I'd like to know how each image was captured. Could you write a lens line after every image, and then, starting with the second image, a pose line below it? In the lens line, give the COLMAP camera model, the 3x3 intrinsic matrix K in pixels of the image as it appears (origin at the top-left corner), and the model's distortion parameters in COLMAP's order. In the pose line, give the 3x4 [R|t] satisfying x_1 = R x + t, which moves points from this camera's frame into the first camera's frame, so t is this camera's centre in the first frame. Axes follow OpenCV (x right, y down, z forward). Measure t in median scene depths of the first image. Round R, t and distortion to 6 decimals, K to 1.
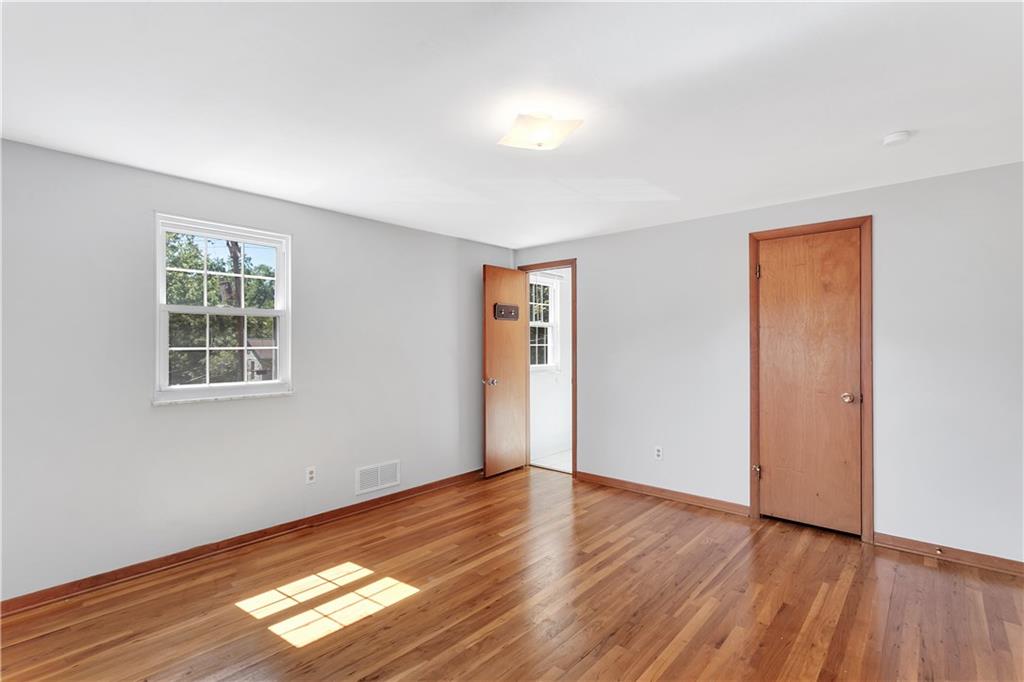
lens RADIAL K [[483.1, 0, 509.3], [0, 483.1, 341.4], [0, 0, 1]] dist [-0.000116, -0.000237]
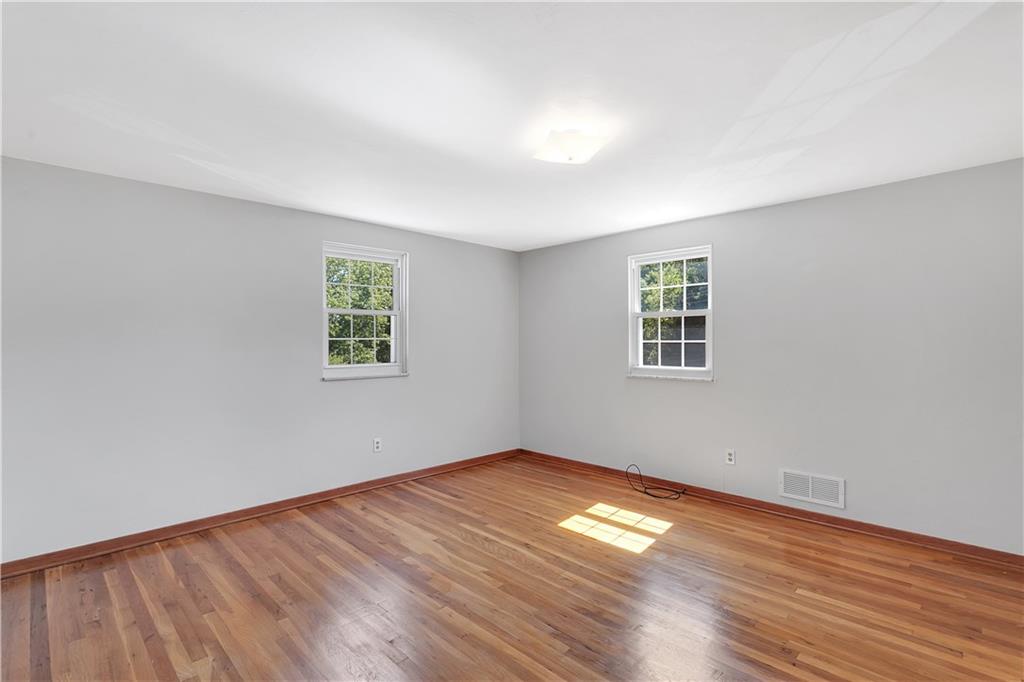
lens RADIAL K [[483.1, 0, 509.3], [0, 483.1, 341.4], [0, 0, 1]] dist [-0.000116, -0.000237]
pose [[-0.064788, 0.001836, -0.997897, 0.853978], [0.009961, 0.999950, 0.001193, 0.009012], [0.997849, -0.009863, -0.064803, 0.677997]]
